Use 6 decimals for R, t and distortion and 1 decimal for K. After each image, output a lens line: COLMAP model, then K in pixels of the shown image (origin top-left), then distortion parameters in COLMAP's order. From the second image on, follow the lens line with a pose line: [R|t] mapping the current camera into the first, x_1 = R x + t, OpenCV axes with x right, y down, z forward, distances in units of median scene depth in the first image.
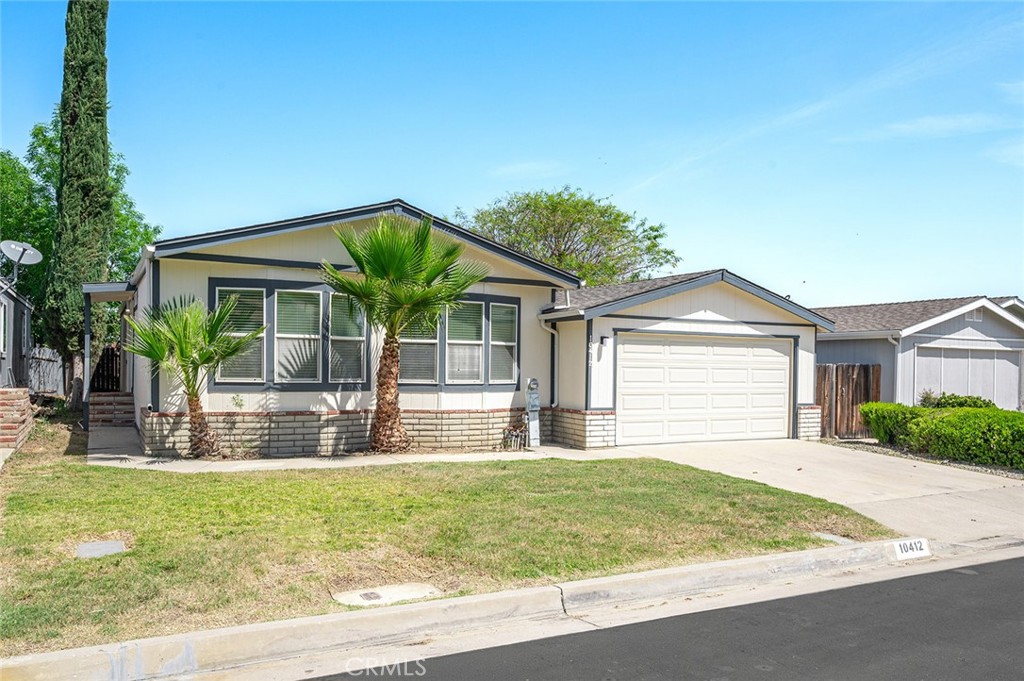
lens RADIAL K [[692.3, 0, 512.0], [0, 692.3, 340.5], [0, 0, 1]] dist [-0.002083, -0.001104]
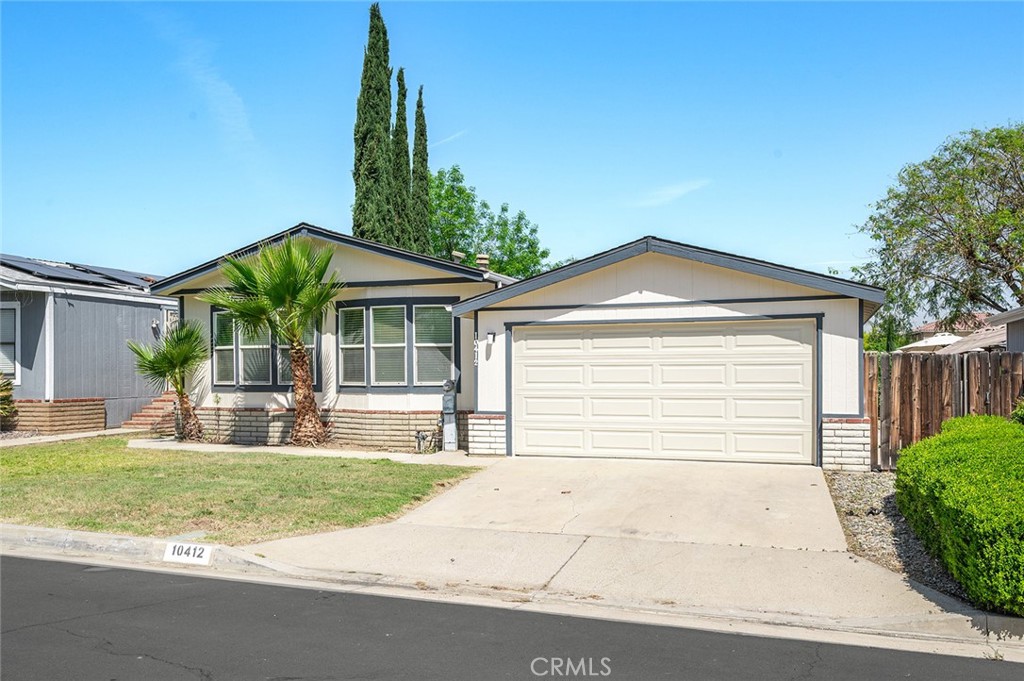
lens RADIAL K [[770.1, 0, 512.0], [0, 770.1, 340.5], [0, 0, 1]] dist [0.002807, -0.000125]
pose [[0.713723, -0.046911, -0.698856, 0.886494], [0.040092, 0.998855, -0.026103, 0.033165], [0.699280, -0.009389, 0.714786, 0.310675]]
